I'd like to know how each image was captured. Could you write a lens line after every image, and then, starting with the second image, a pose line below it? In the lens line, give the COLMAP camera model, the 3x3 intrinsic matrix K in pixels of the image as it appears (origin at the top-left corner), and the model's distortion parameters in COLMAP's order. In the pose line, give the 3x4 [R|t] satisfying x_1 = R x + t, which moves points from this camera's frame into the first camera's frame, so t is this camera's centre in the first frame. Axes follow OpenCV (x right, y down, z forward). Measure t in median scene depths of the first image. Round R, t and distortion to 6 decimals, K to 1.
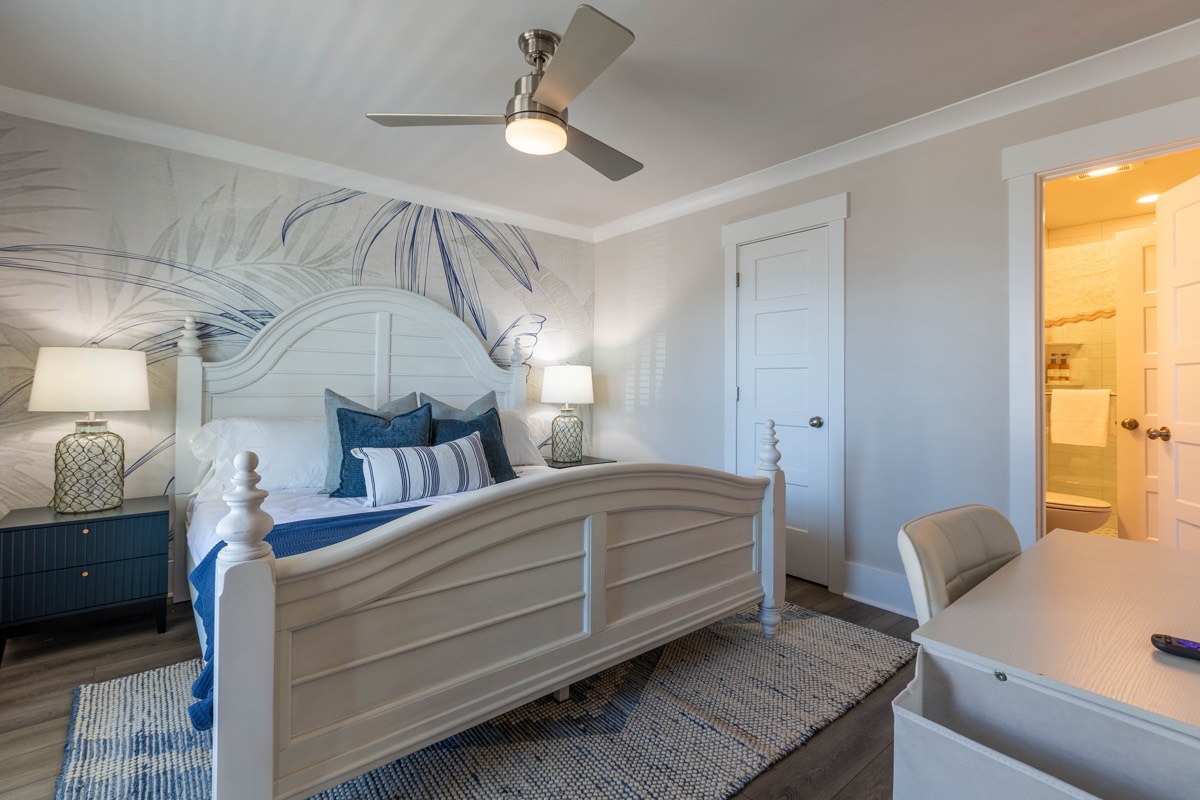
lens RADIAL K [[540.2, 0, 602.7], [0, 540.2, 371.7], [0, 0, 1]] dist [0.001573, -0.000042]
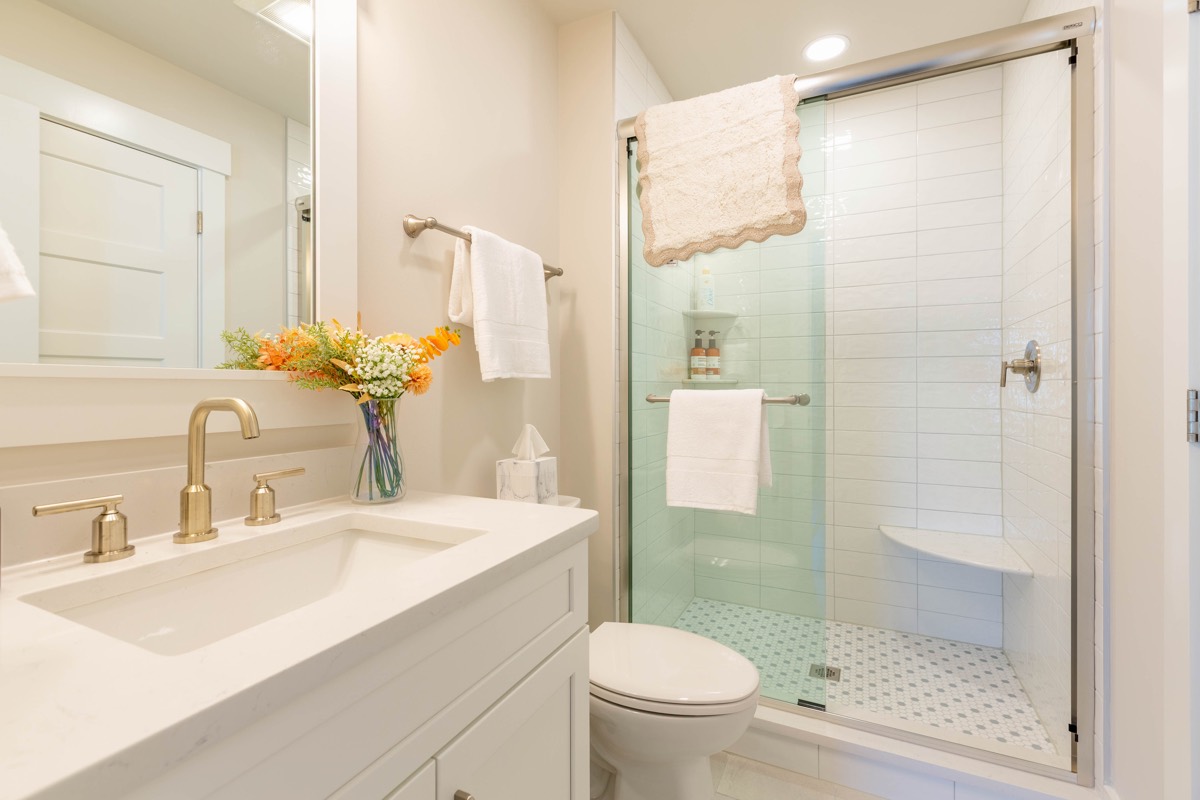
lens RADIAL K [[535.6, 0, 596.1], [0, 535.6, 387.2], [0, 0, 1]] dist [0.000045, -0.000461]
pose [[0.914021, -0.015560, 0.405369, 0.487651], [0.006861, 0.999714, 0.022905, 0.015869], [-0.405609, -0.018155, 0.913866, 0.500531]]
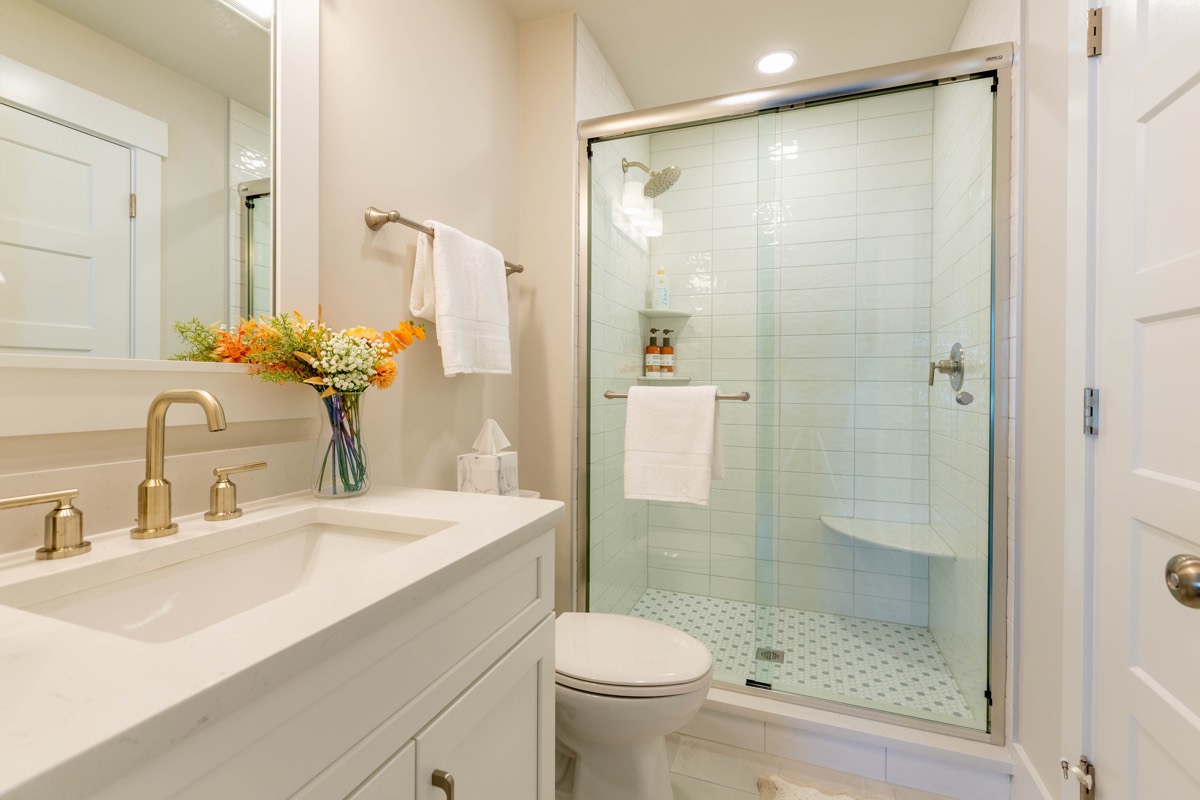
lens RADIAL K [[535.6, 0, 596.1], [0, 535.6, 387.2], [0, 0, 1]] dist [0.000045, -0.000461]
pose [[0.873021, -0.011994, 0.487536, 0.478078], [-0.002072, 0.999597, 0.028302, 0.016558], [-0.487679, -0.025719, 0.872644, 0.496101]]
